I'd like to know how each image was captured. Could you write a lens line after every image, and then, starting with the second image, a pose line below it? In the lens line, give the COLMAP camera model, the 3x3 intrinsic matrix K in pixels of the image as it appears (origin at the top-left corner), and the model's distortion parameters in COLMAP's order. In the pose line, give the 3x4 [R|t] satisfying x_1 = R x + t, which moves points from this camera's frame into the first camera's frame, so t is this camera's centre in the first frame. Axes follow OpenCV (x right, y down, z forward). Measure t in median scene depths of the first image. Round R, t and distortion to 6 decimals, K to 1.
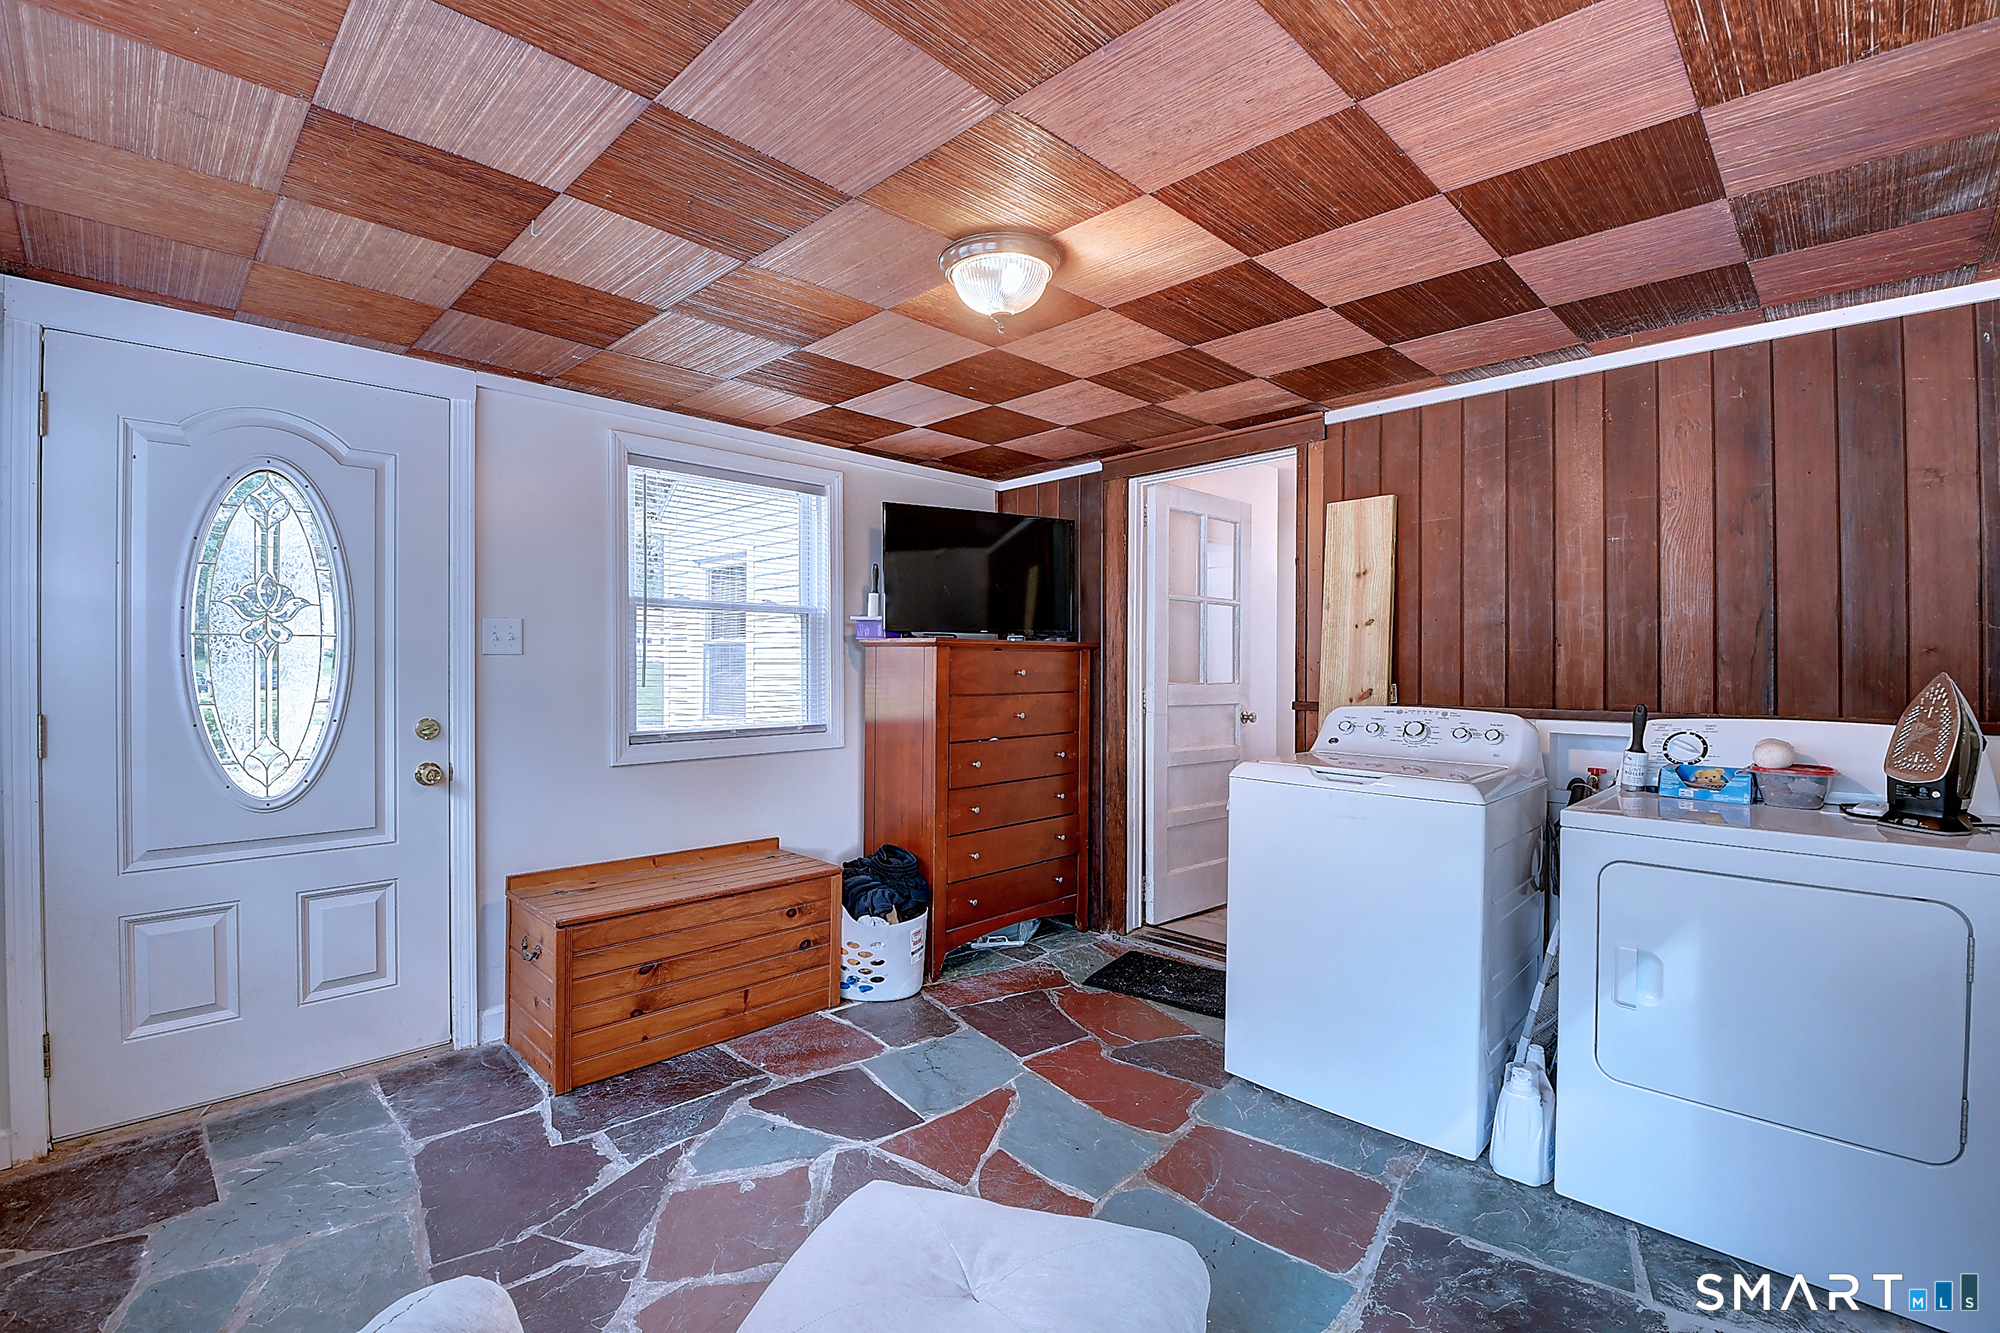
lens RADIAL K [[883.2, 0, 978.9], [0, 883.2, 666.6], [0, 0, 1]] dist [0.029984, -0.032235]
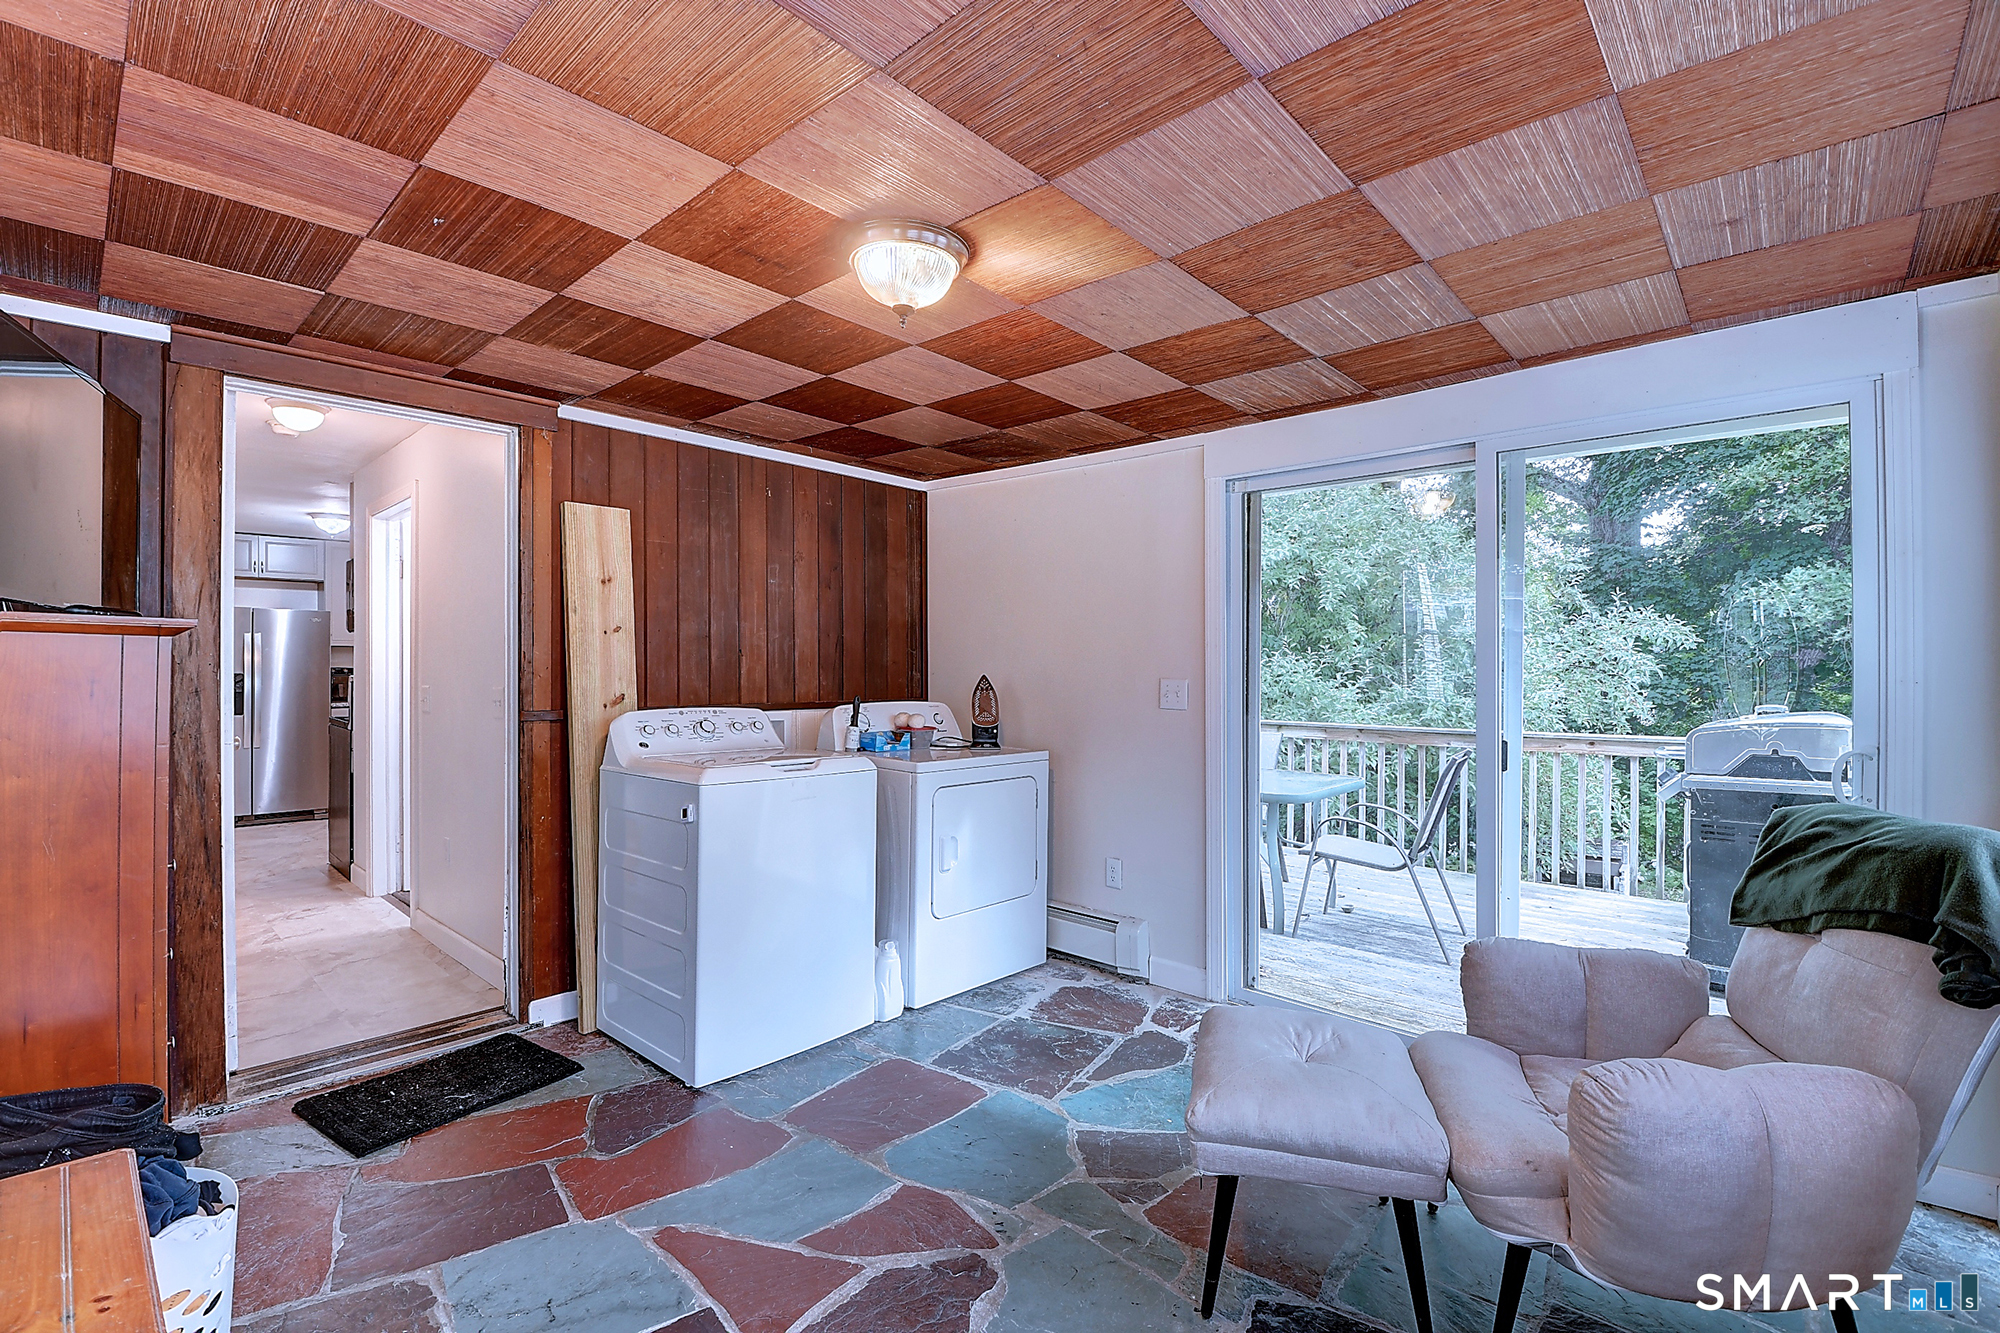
lens RADIAL K [[883.2, 0, 978.9], [0, 883.2, 666.6], [0, 0, 1]] dist [0.029984, -0.032235]
pose [[-0.030463, 0.000054, 0.999536, -0.643768], [-0.001634, 0.999999, -0.000104, -0.007815], [-0.999535, -0.001637, -0.030463, 0.655487]]
